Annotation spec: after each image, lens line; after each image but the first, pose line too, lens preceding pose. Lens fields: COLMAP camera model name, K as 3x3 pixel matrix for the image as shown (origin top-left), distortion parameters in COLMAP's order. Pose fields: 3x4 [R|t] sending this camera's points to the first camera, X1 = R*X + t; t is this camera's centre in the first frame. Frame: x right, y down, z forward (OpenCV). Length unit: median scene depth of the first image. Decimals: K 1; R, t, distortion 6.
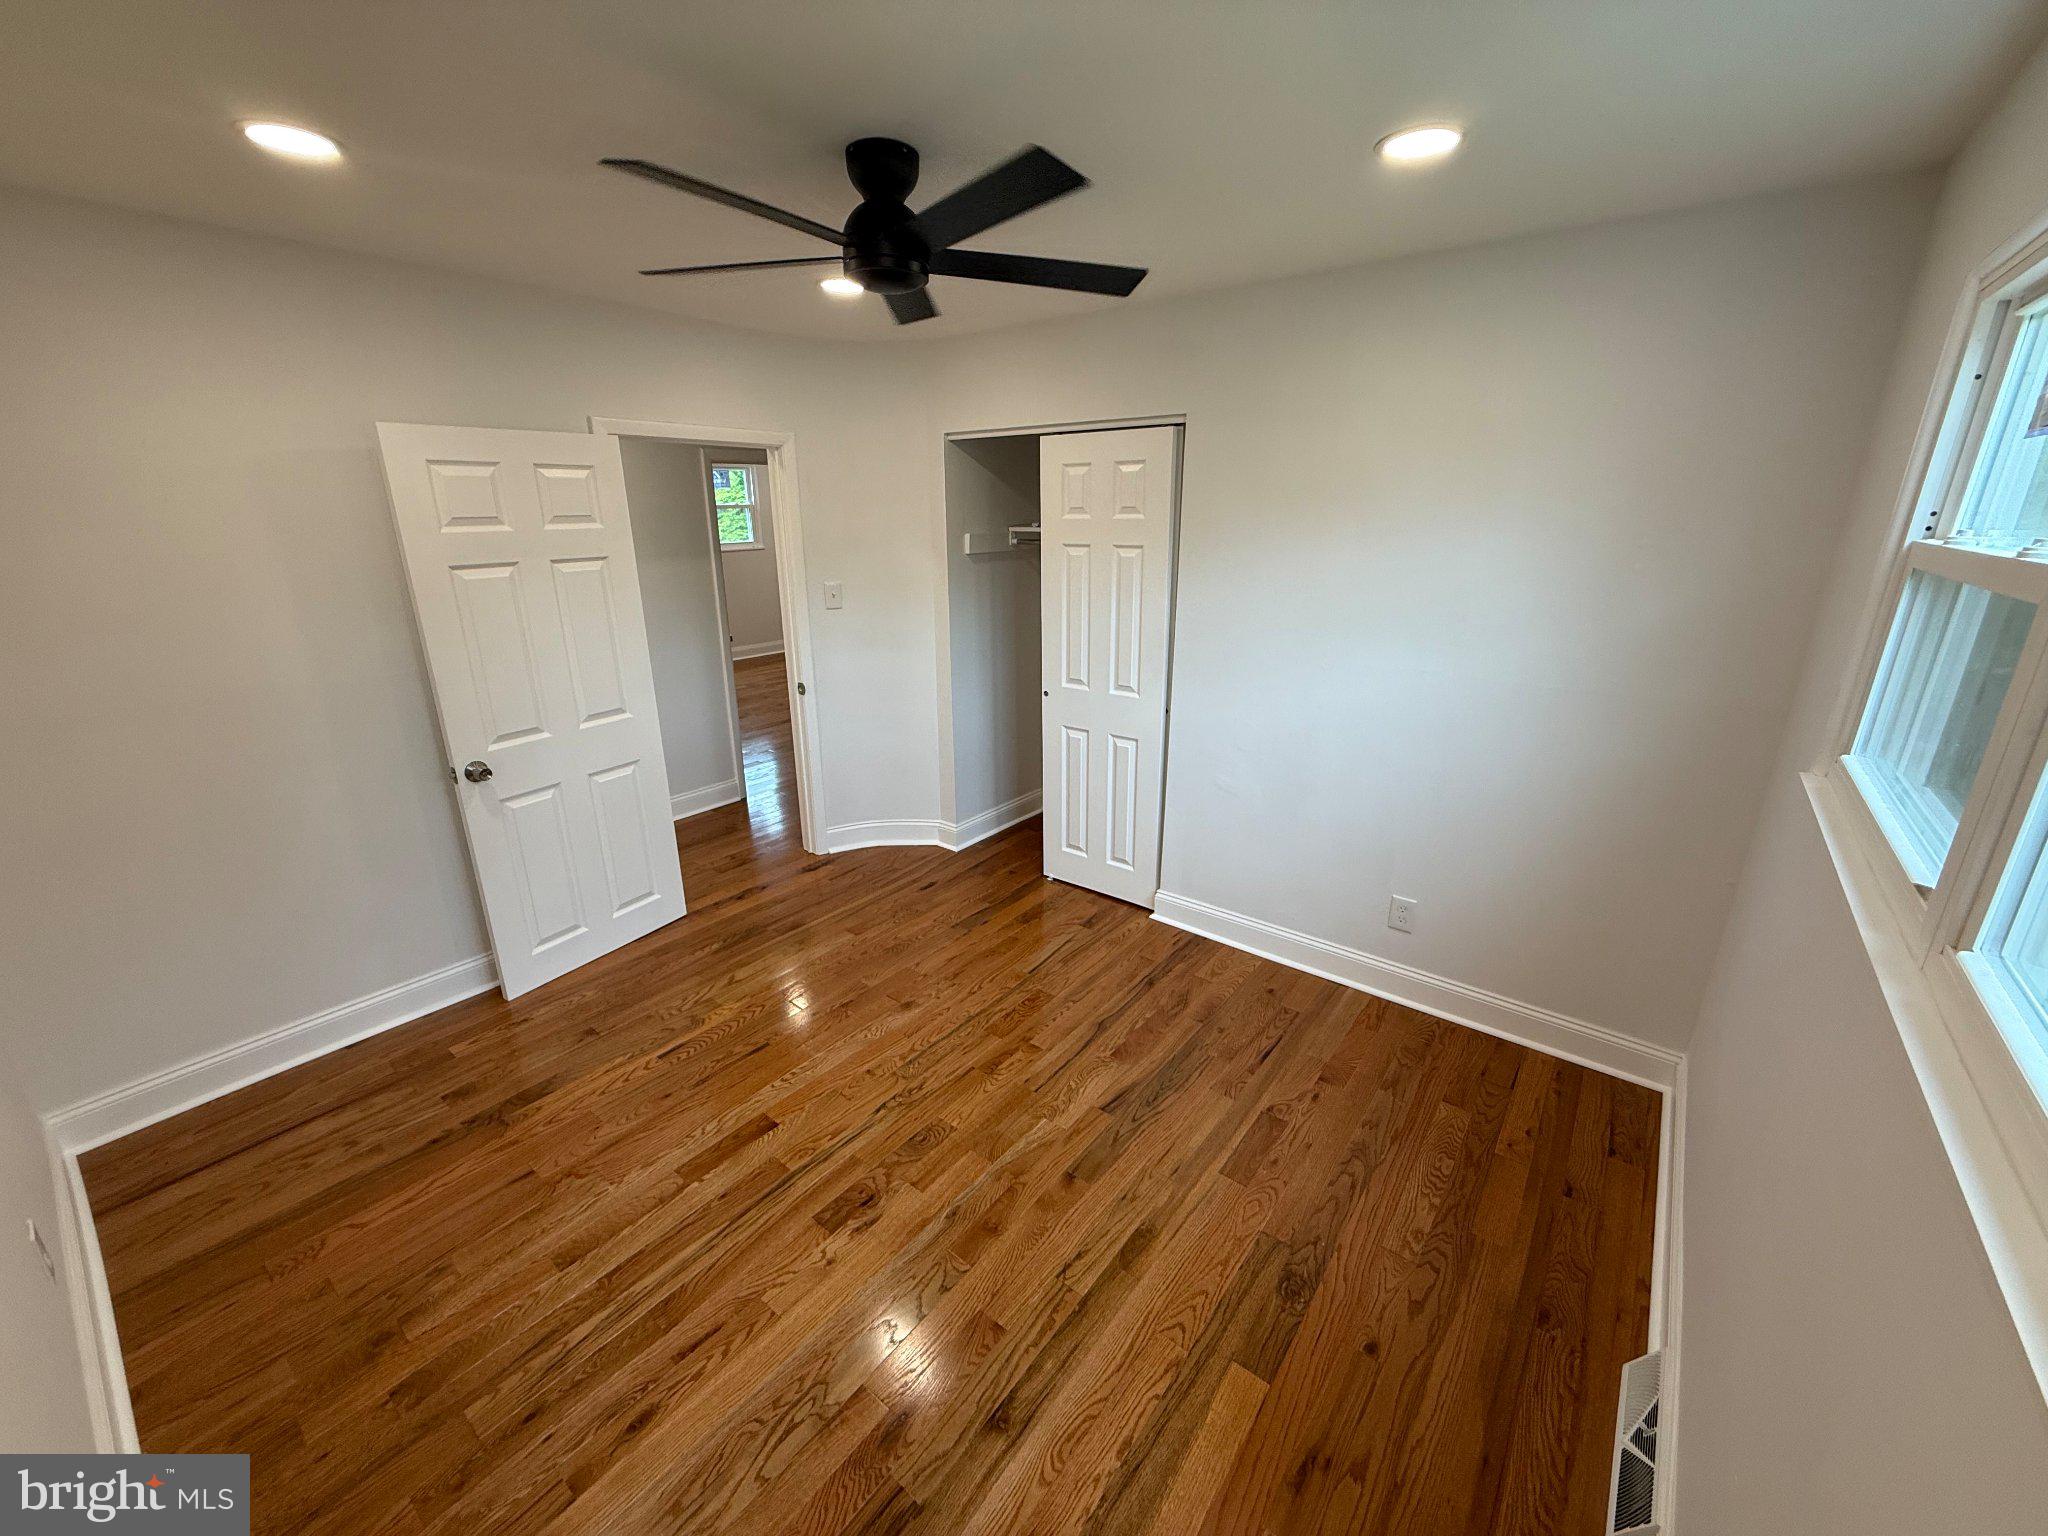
lens RADIAL K [[818.3, 0, 1024.0], [0, 818.3, 768.0], [0, 0, 1]] dist [0.000986, 0.000117]
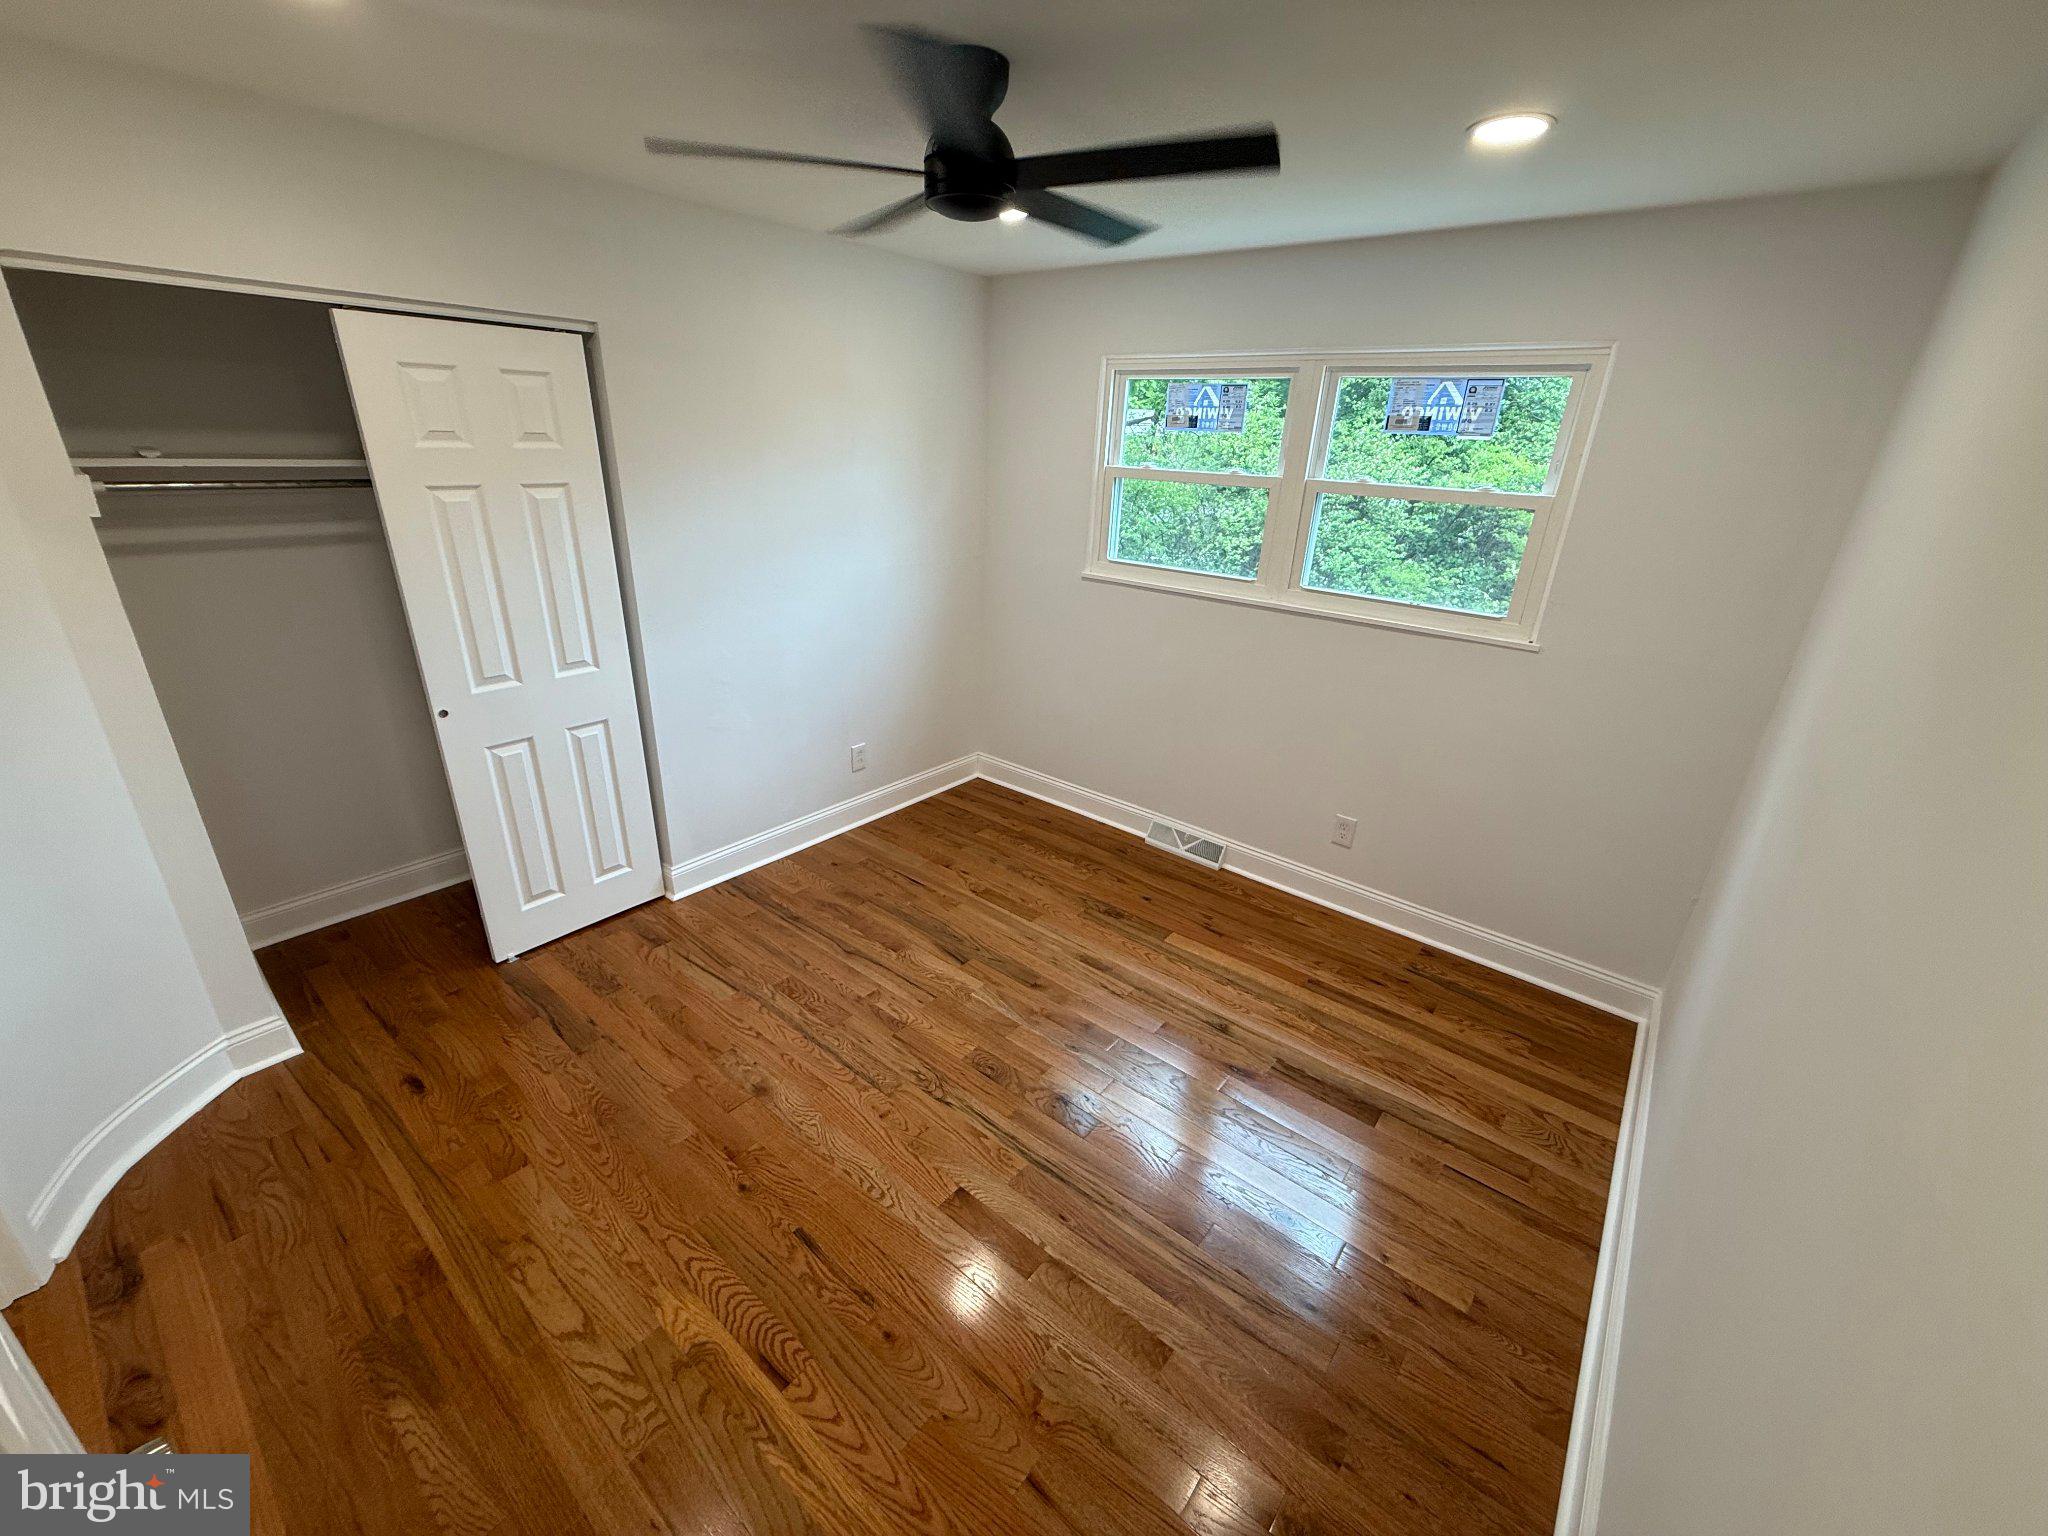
lens RADIAL K [[810.7, 0, 1024.0], [0, 810.7, 768.0], [0, 0, 1]] dist [-0.002153, -0.000049]
pose [[0.015741, -0.372924, 0.927728, -0.782915], [0.269586, 0.895065, 0.355220, -0.207412], [-0.962848, 0.244511, 0.114625, 0.616126]]
